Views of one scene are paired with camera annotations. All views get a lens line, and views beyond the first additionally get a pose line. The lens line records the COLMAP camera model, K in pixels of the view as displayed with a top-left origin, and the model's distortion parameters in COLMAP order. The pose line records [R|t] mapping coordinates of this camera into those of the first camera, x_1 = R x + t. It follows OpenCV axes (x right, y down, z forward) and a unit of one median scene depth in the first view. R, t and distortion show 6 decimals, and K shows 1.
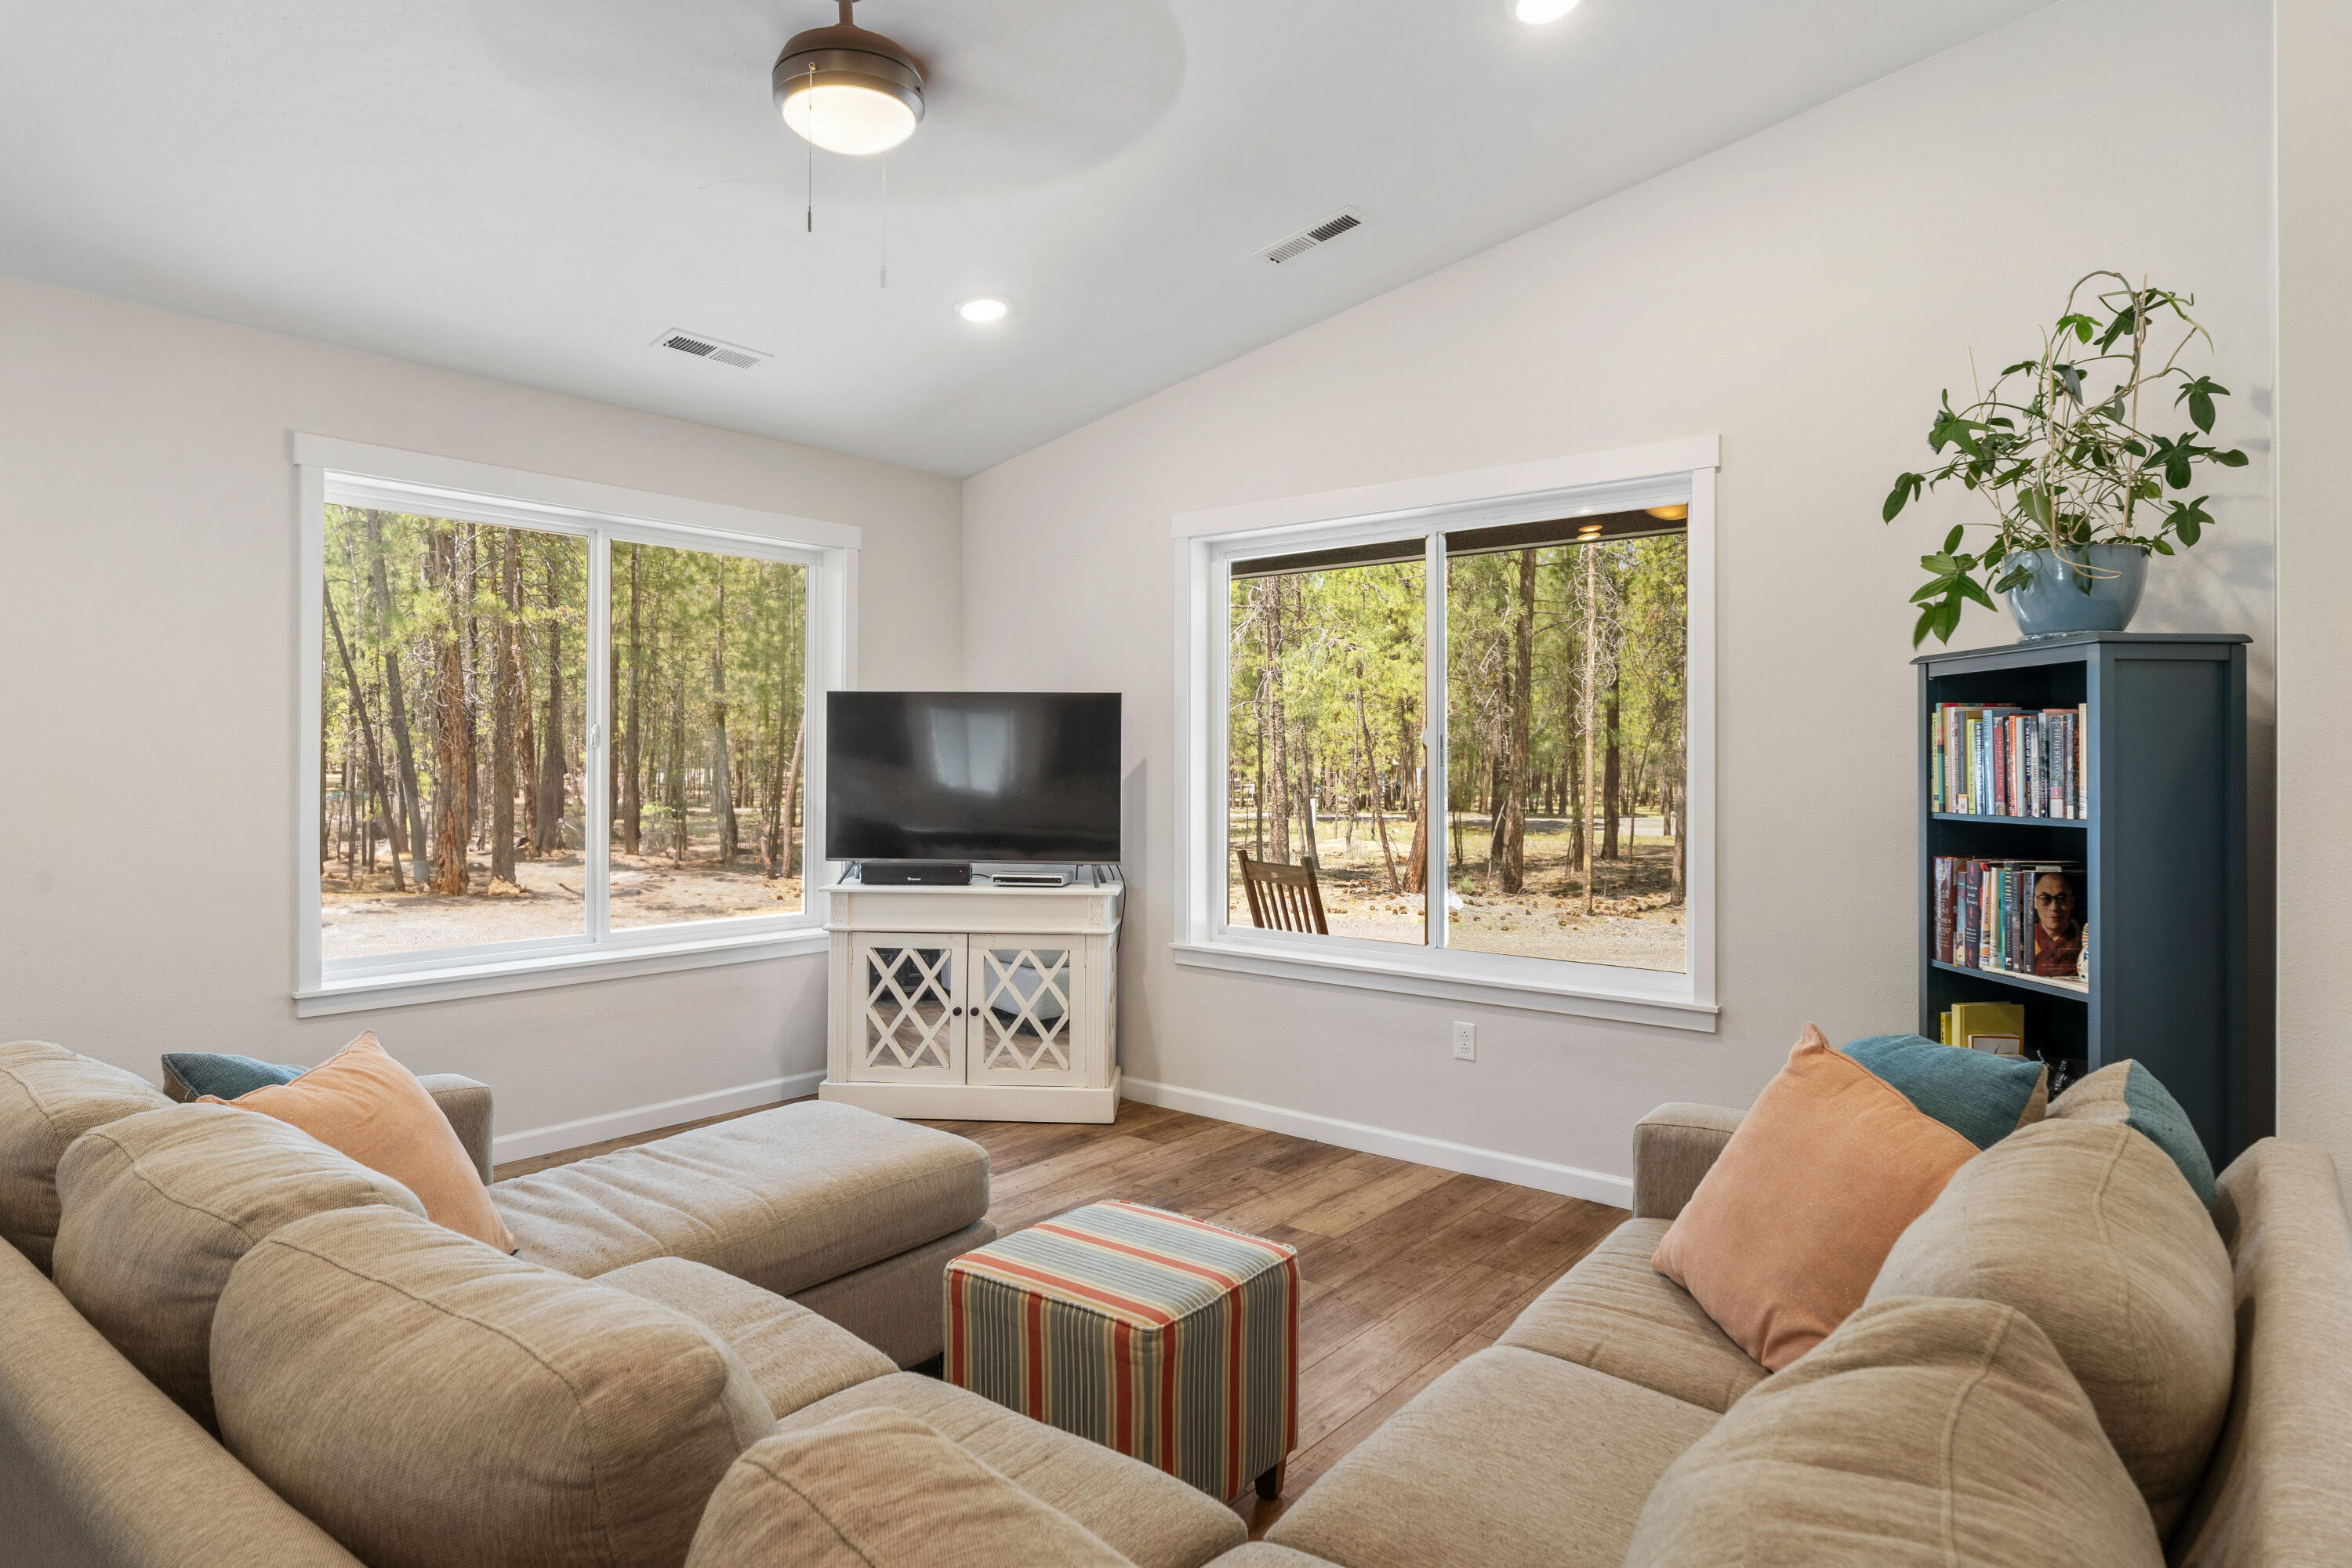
lens RADIAL K [[1324.0, 0, 1172.6], [0, 1324.0, 751.6], [0, 0, 1]] dist [-0.006859, -0.001451]
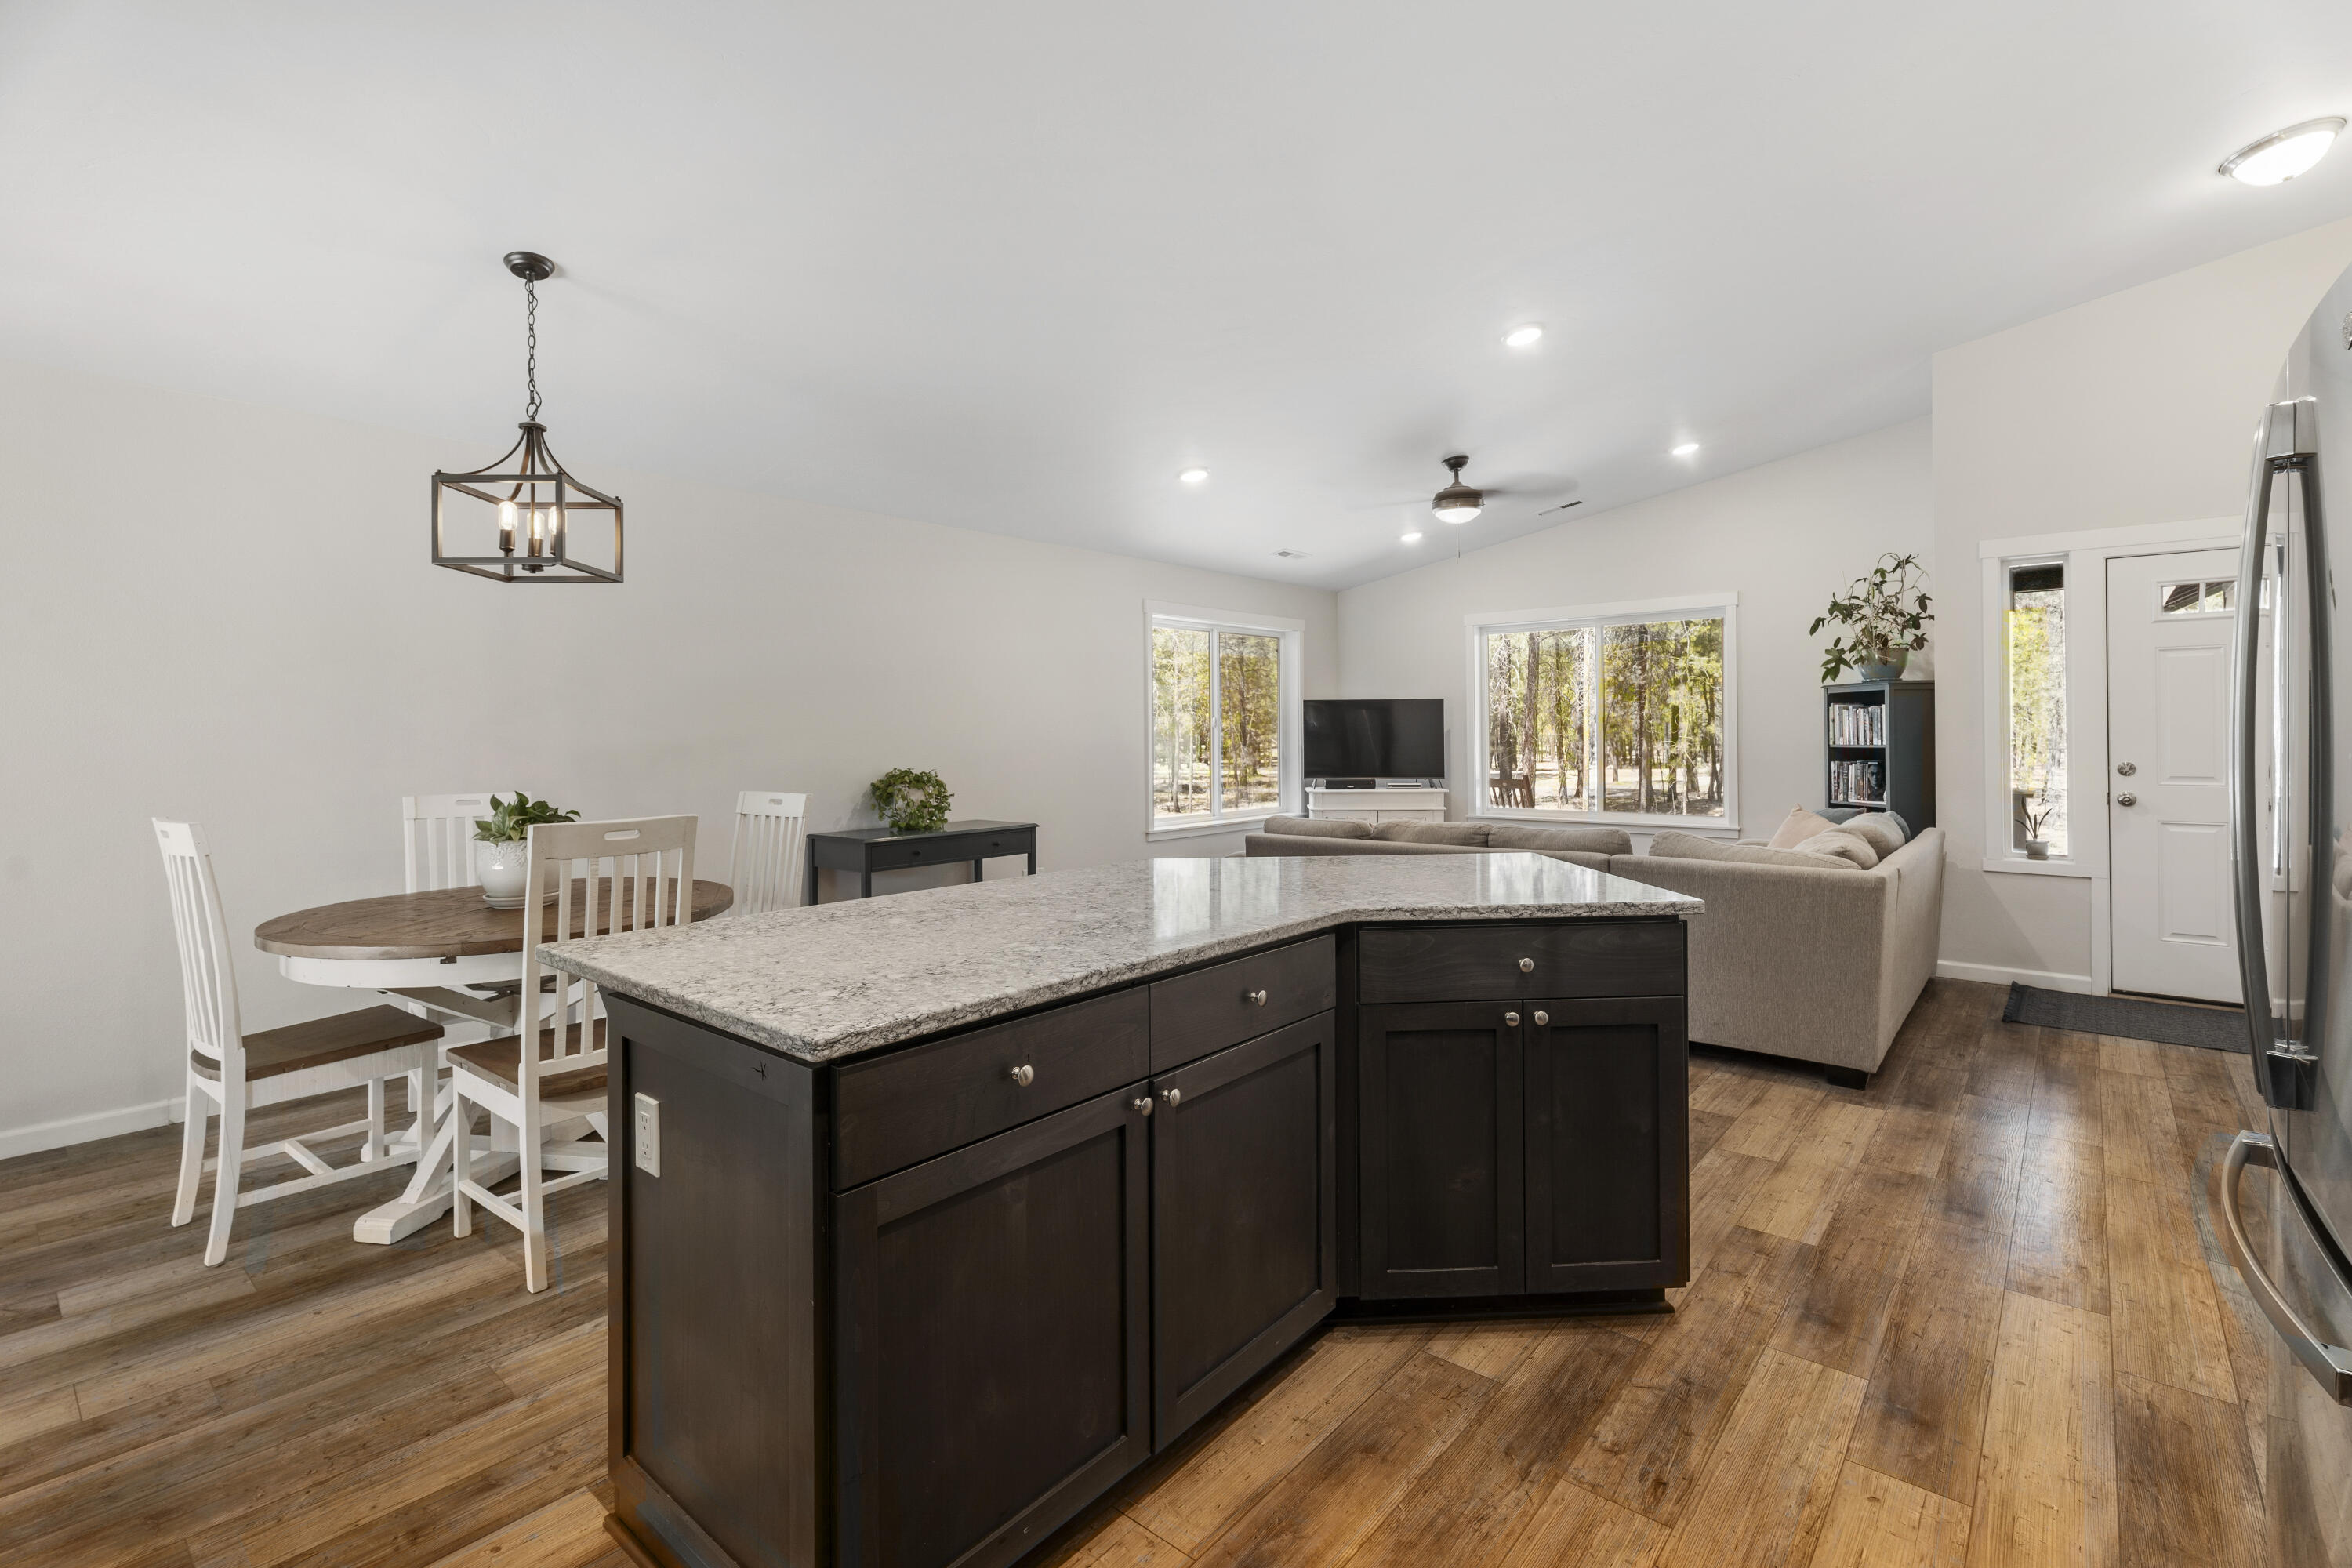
lens RADIAL K [[1066.2, 0, 1175.7], [0, 1066.2, 735.2], [0, 0, 1]] dist [0.004341, -0.001510]
pose [[0.999734, -0.010208, -0.020658, -0.713335], [0.010271, 0.999943, 0.002942, 0.007309], [0.020626, -0.003154, 0.999782, -1.204555]]
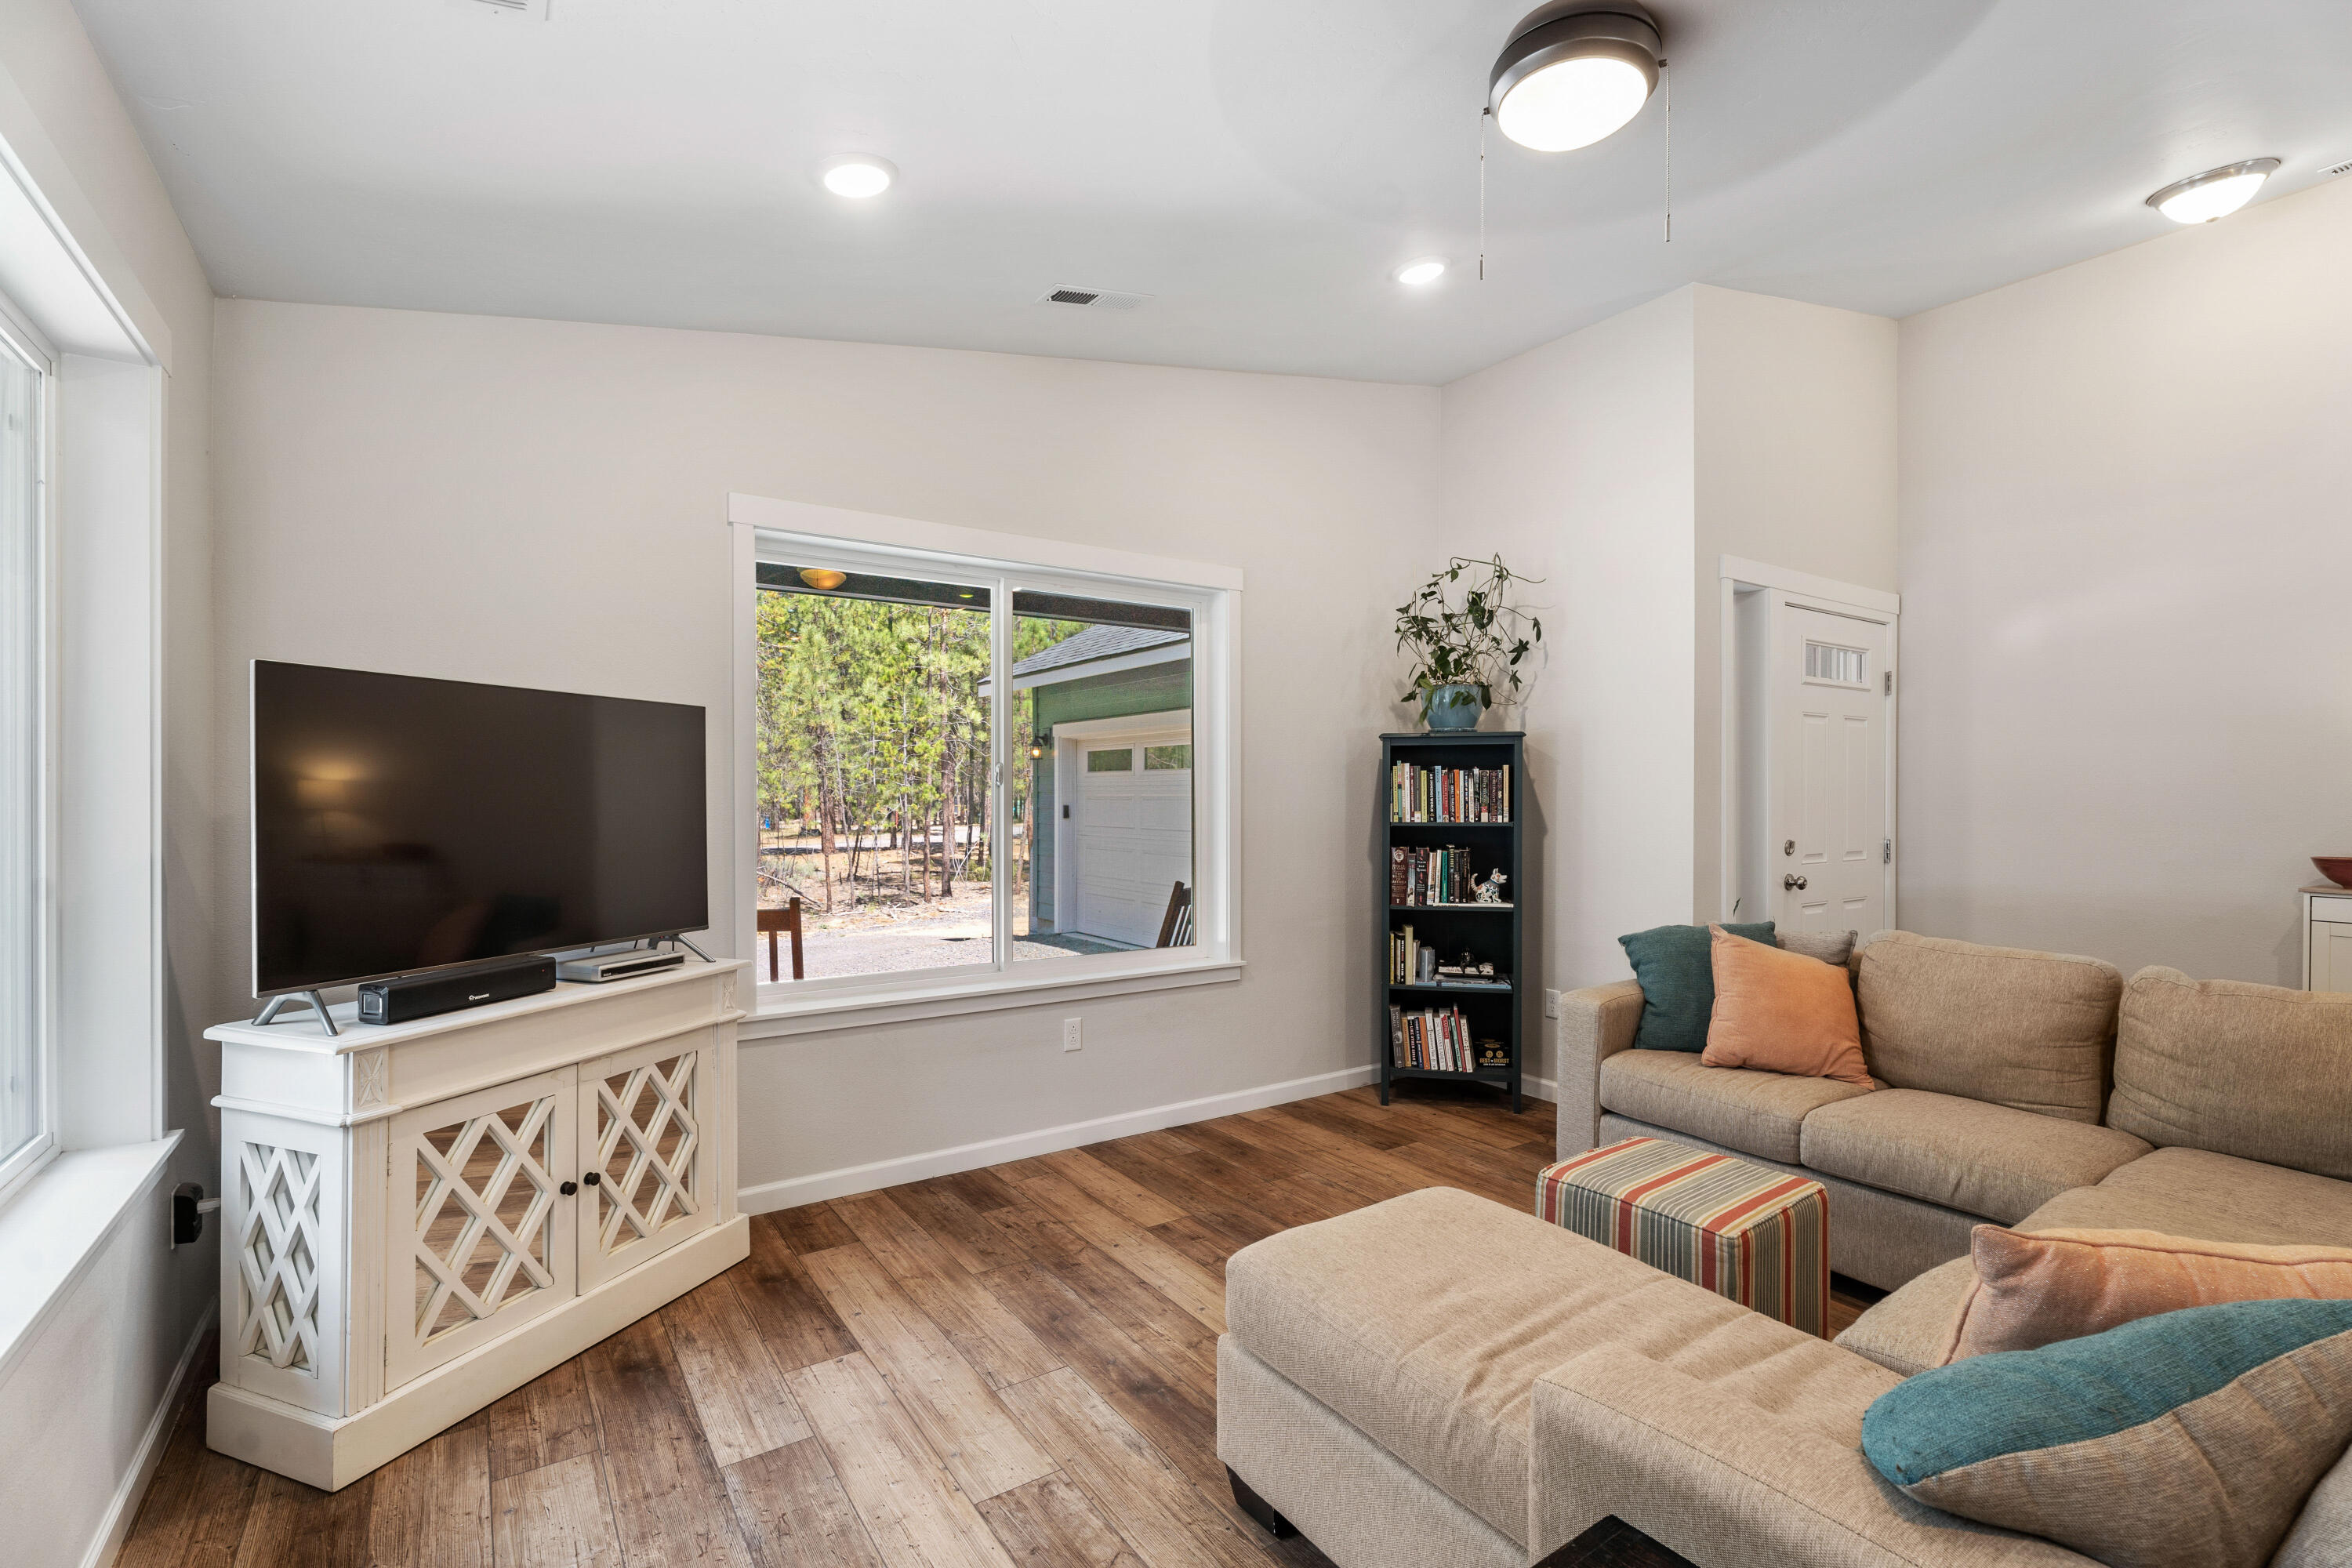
lens RADIAL K [[1048.8, 0, 1176.0], [0, 1048.8, 784.0], [0, 0, 1]] dist [-0.003760, -0.000465]
pose [[0.285933, 0.003577, 0.958243, -0.893500], [-0.007385, 0.999972, -0.001529, -0.001638], [-0.958221, -0.006639, 0.285951, 0.906723]]
